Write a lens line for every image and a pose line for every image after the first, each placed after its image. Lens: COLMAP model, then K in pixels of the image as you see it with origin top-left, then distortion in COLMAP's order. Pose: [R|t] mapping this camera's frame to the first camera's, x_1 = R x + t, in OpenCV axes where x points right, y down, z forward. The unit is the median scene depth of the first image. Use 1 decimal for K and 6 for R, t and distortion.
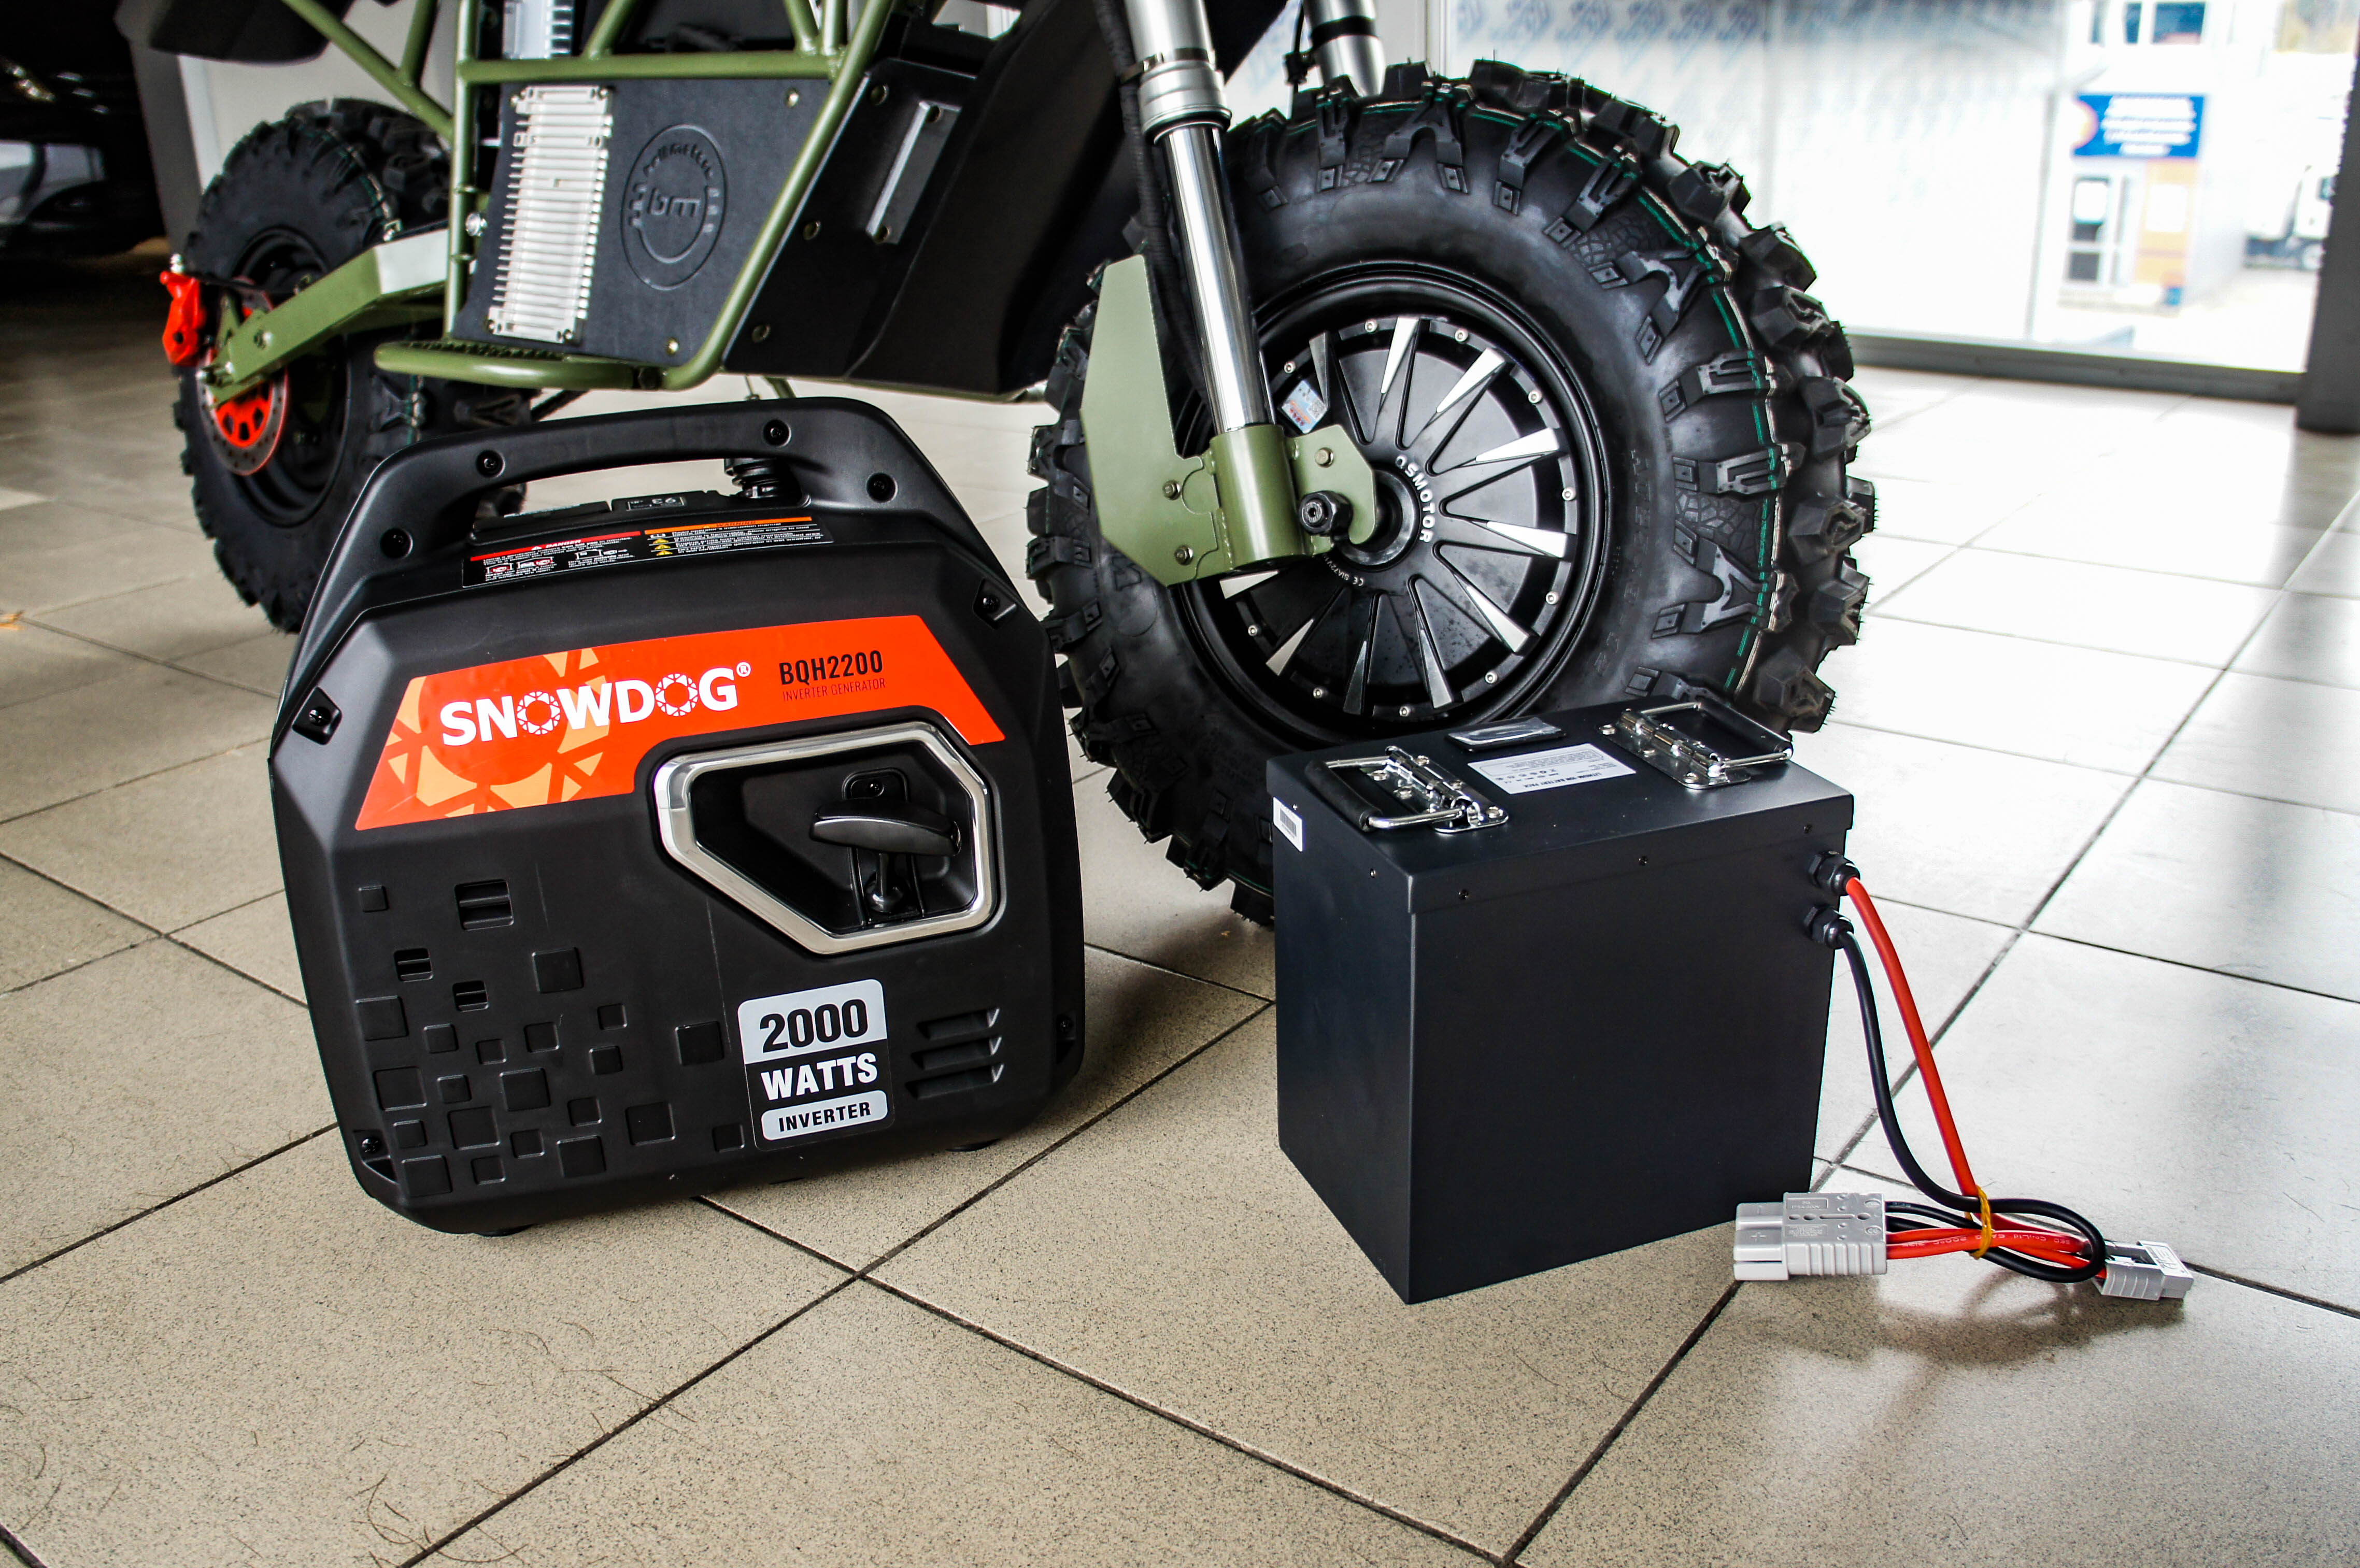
lens RADIAL K [[2000.6, 0, 1177.3], [0, 2000.6, 837.4], [0, 0, 1]] dist [-0.187926, 0.147015]
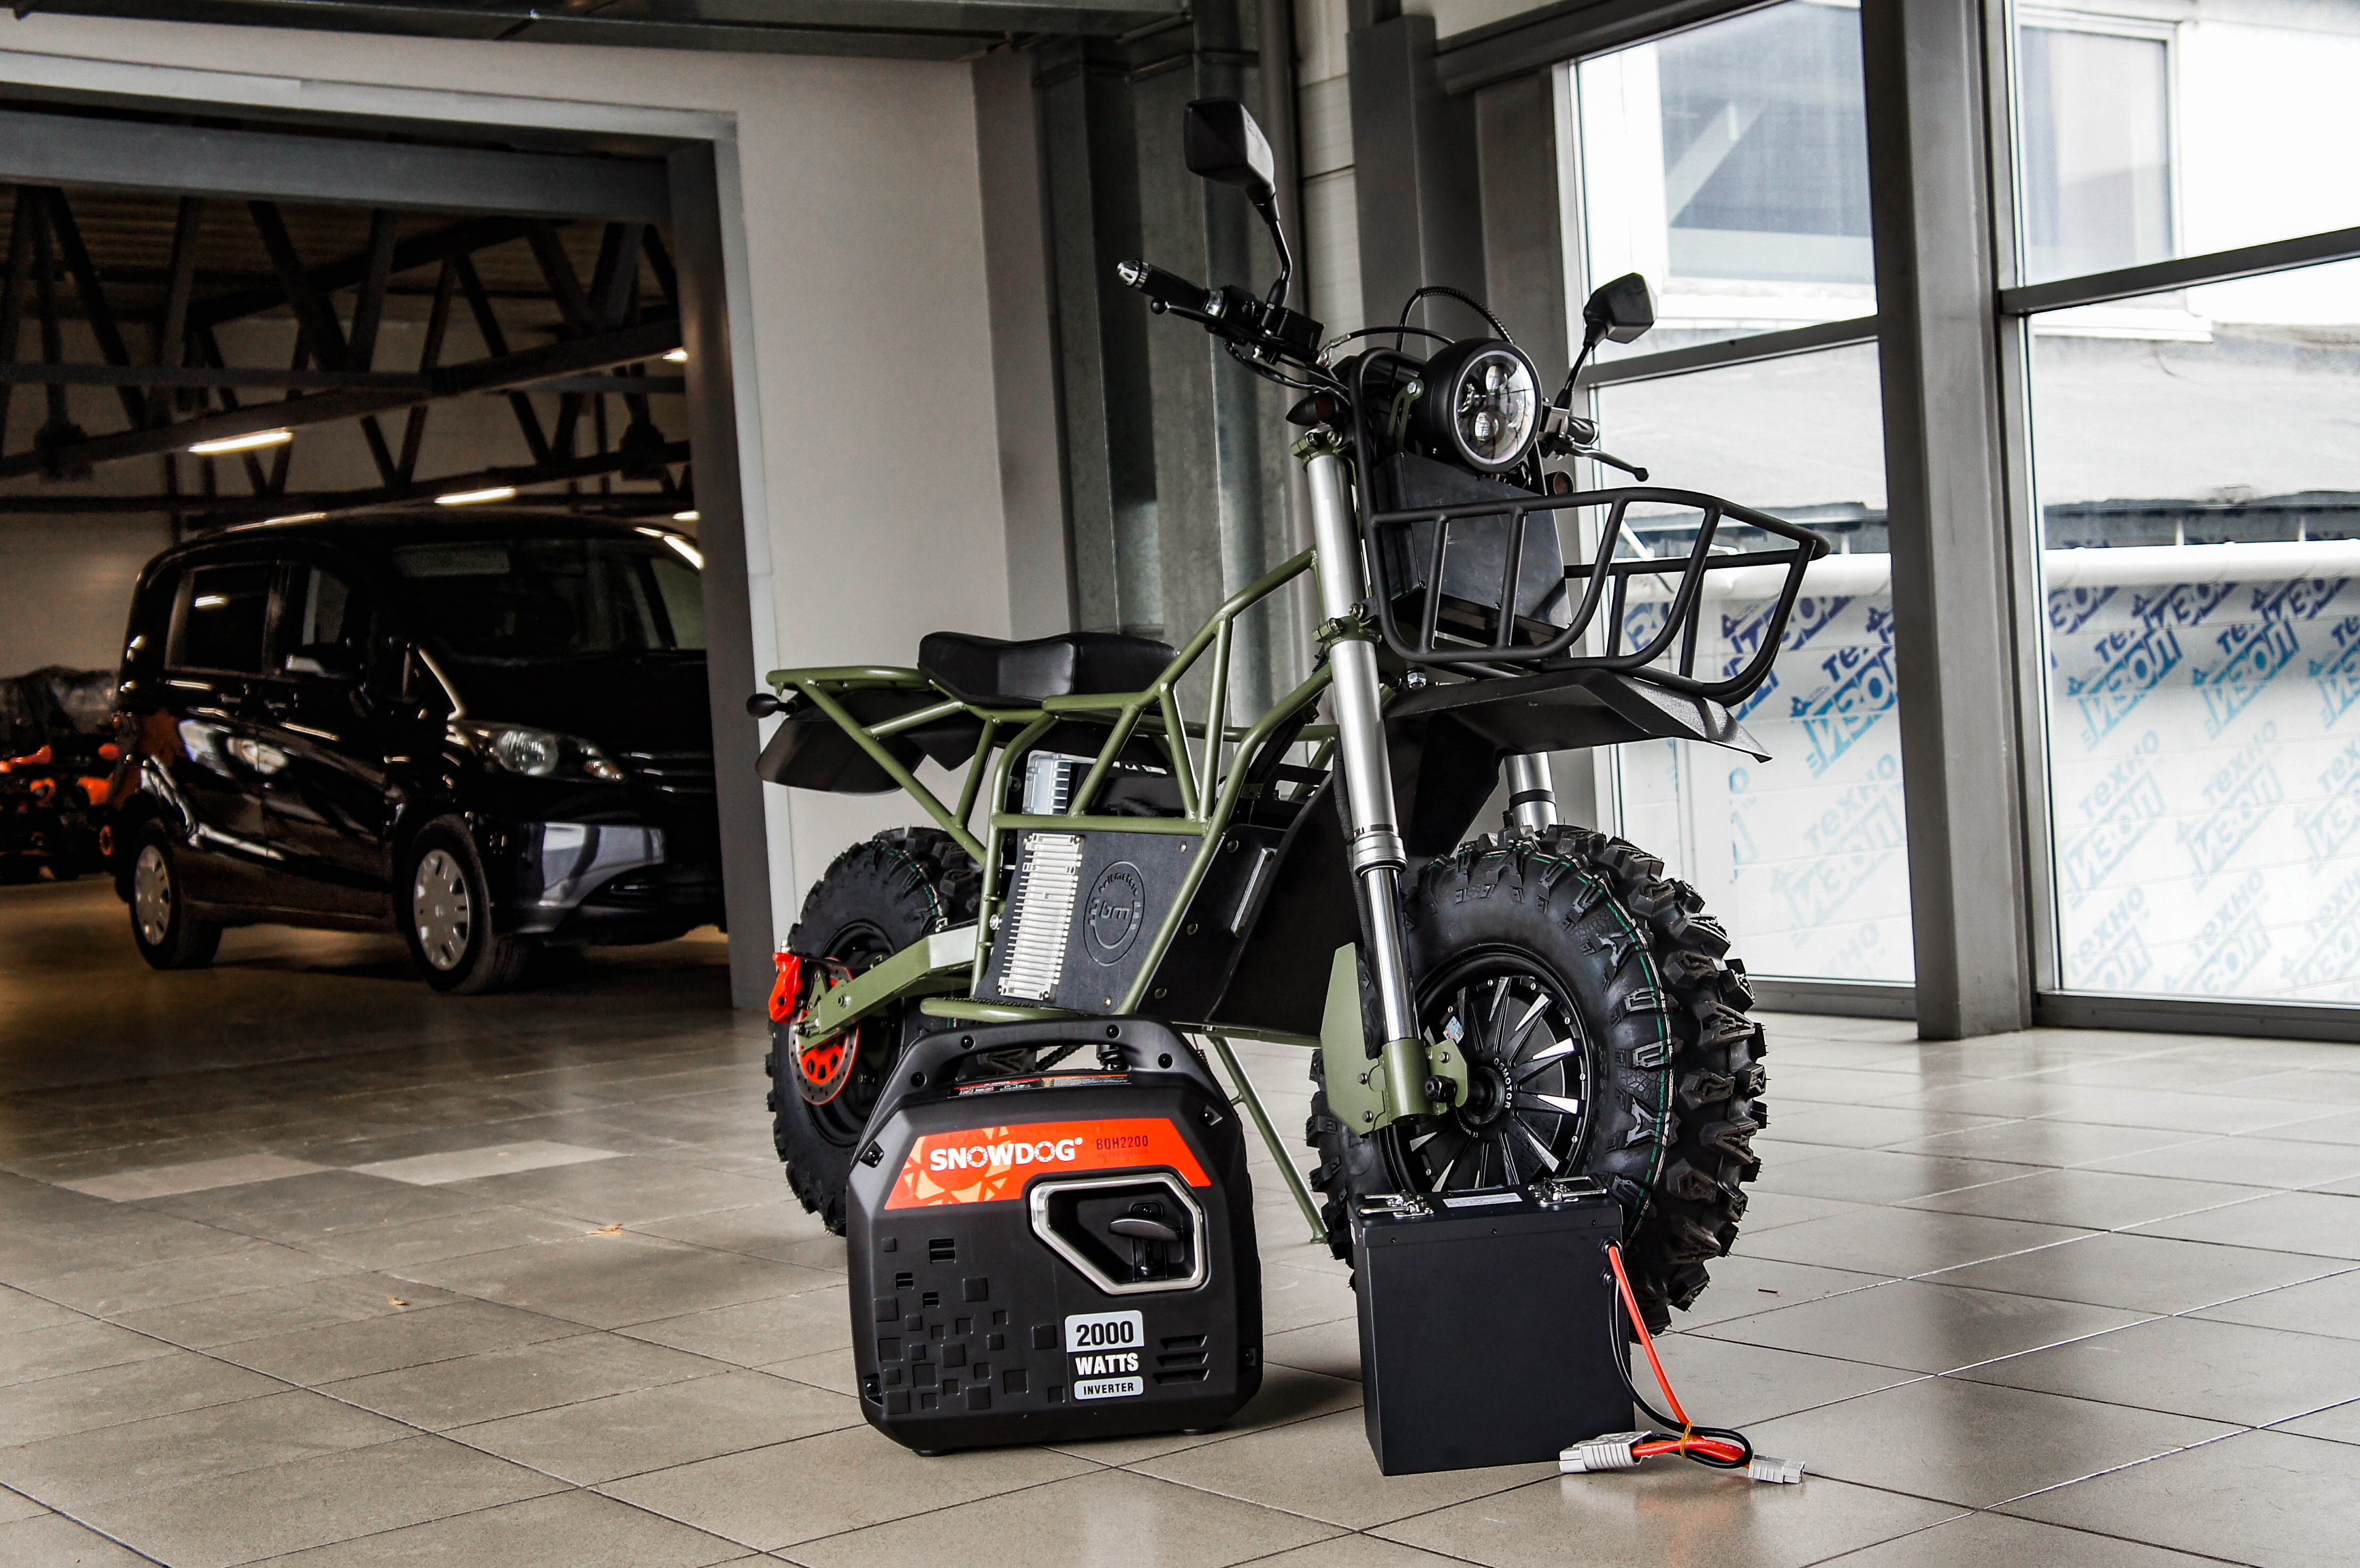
lens RADIAL K [[3103.7, 0, 1341.8], [0, 3103.7, 786.9], [0, 0, 1]] dist [-0.004930, -0.005520]
pose [[0.967209, -0.024305, -0.252818, 0.717133], [-0.062571, 0.941928, -0.329933, 0.508555], [0.246156, 0.334933, 0.909520, -1.633193]]
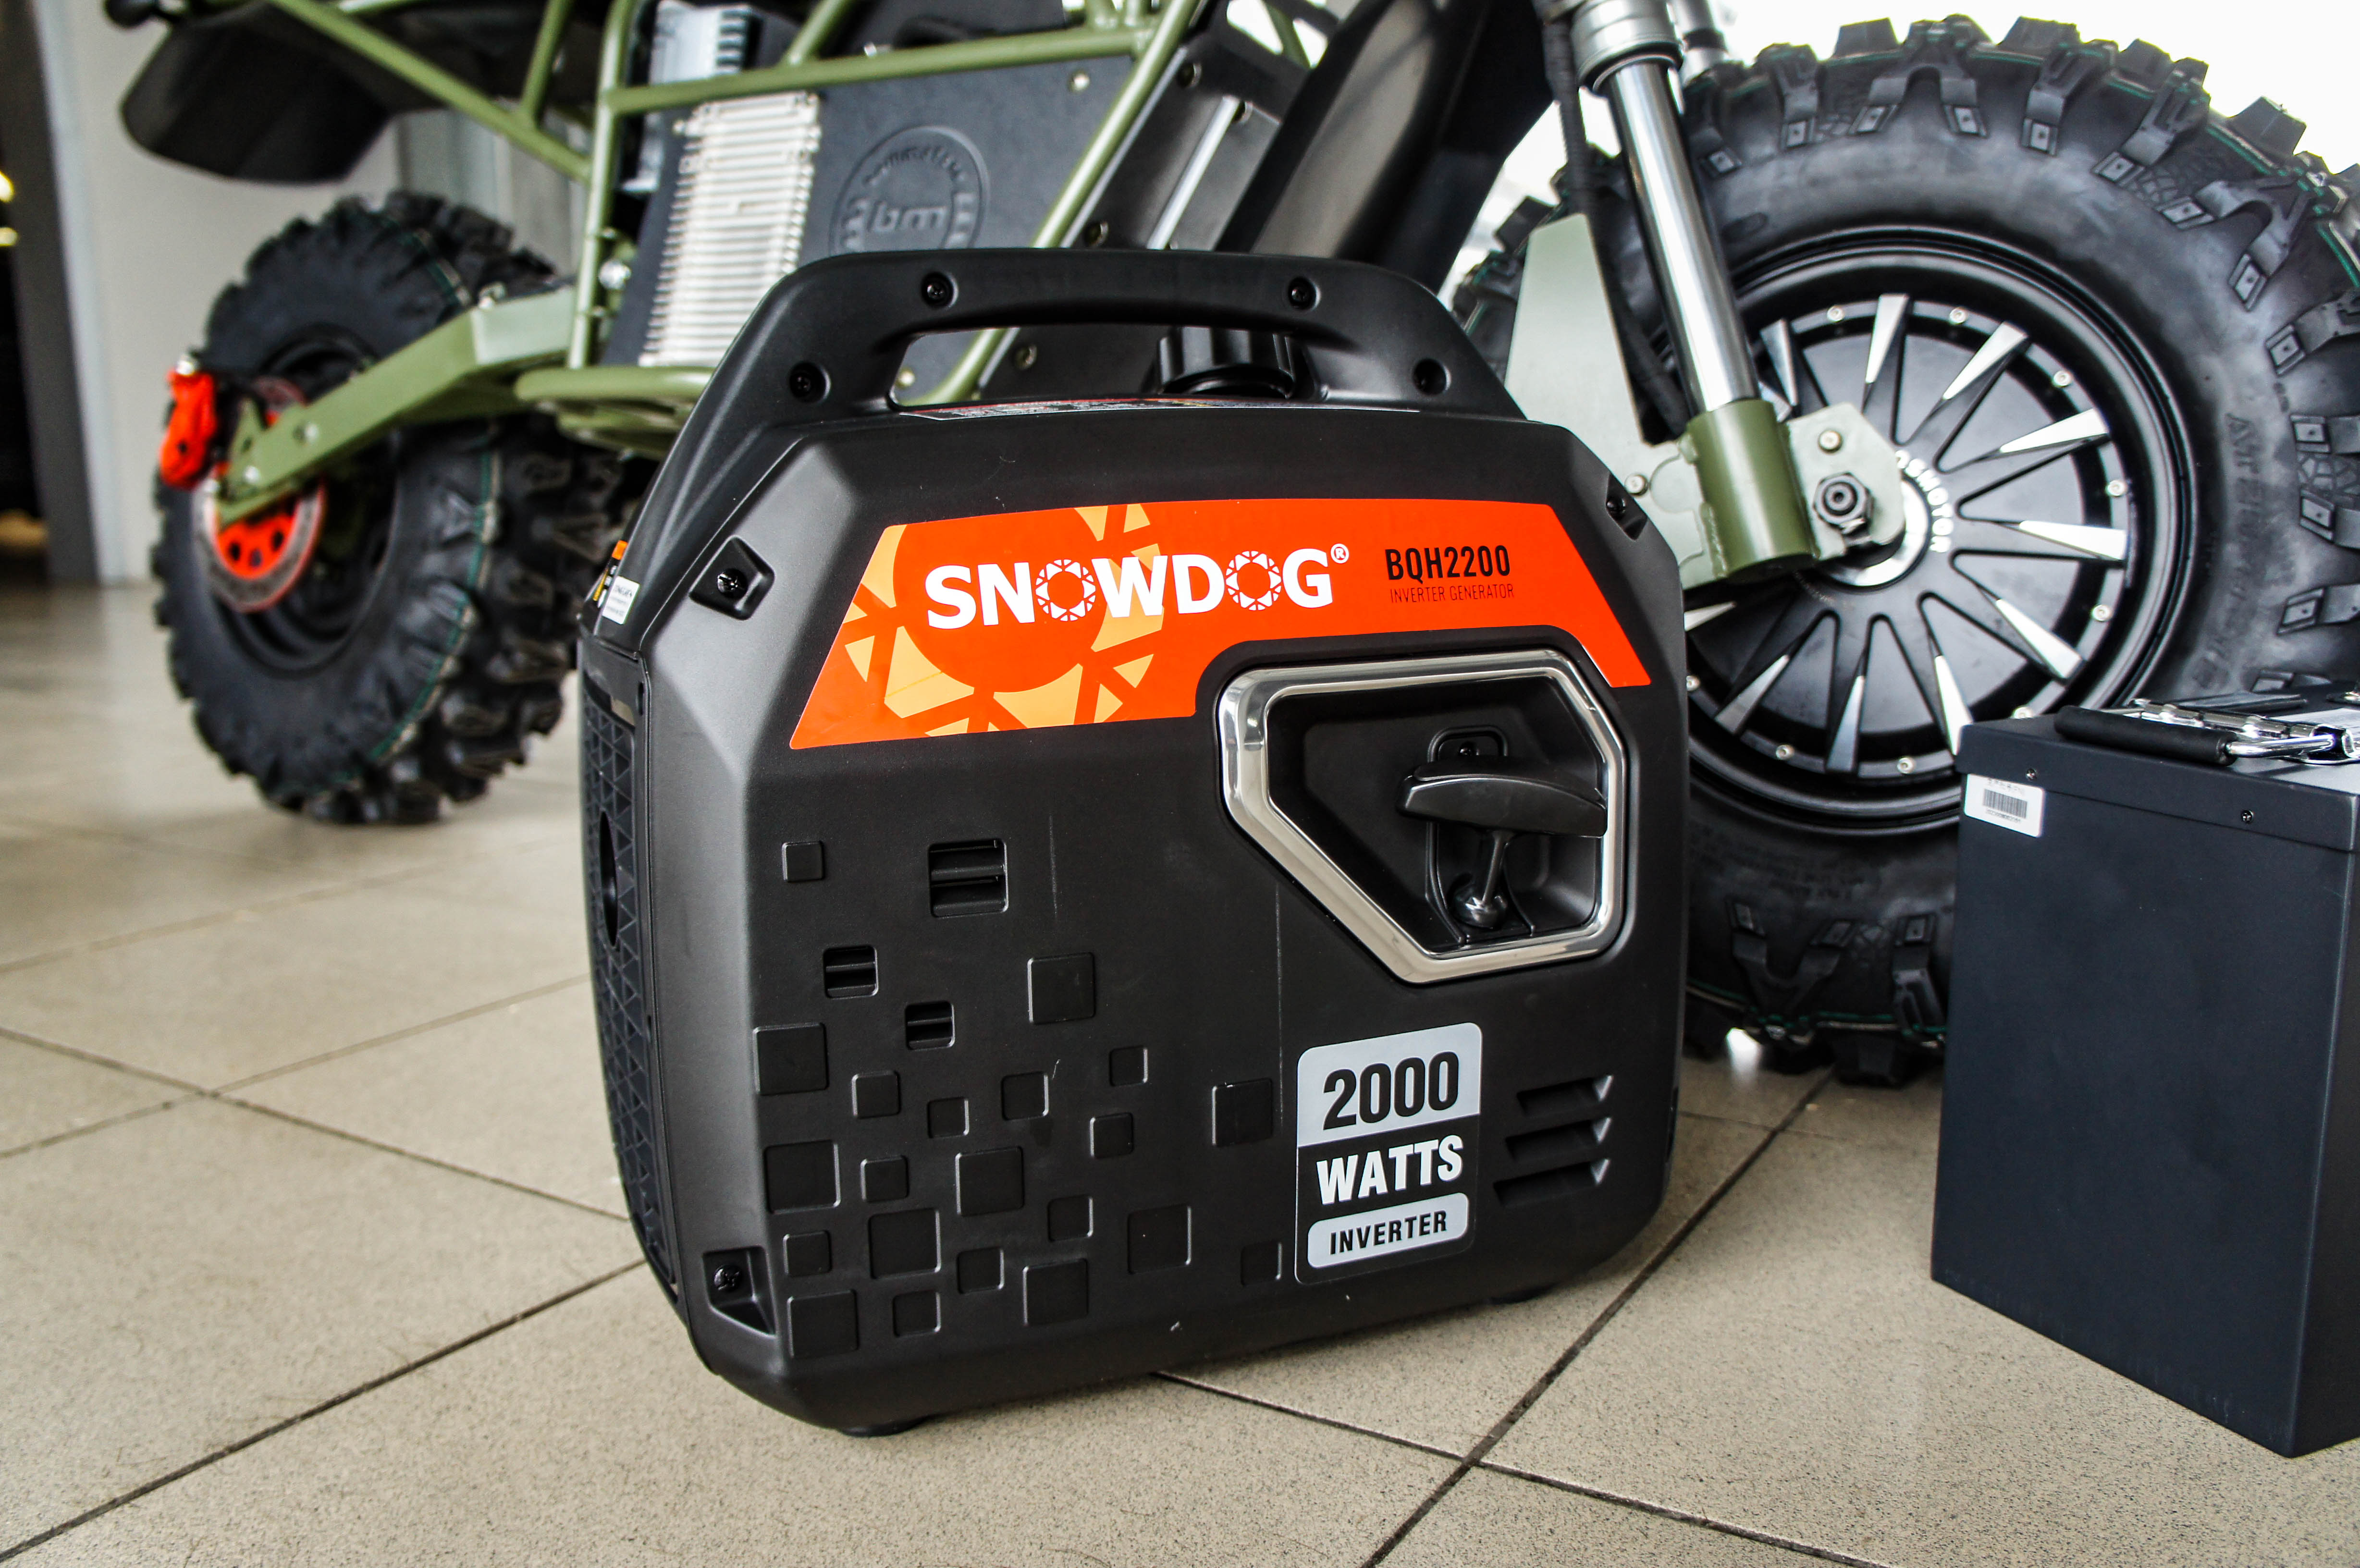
lens RADIAL K [[2001.9, 0, 1180.0], [0, 2001.9, 784.0], [0, 0, 1]] dist [-0.166225, 0.178720]
pose [[0.996010, 0.003542, 0.089168, -0.284977], [0.014880, 0.978633, -0.205075, 0.117581], [-0.087989, 0.205584, 0.974676, 0.279224]]
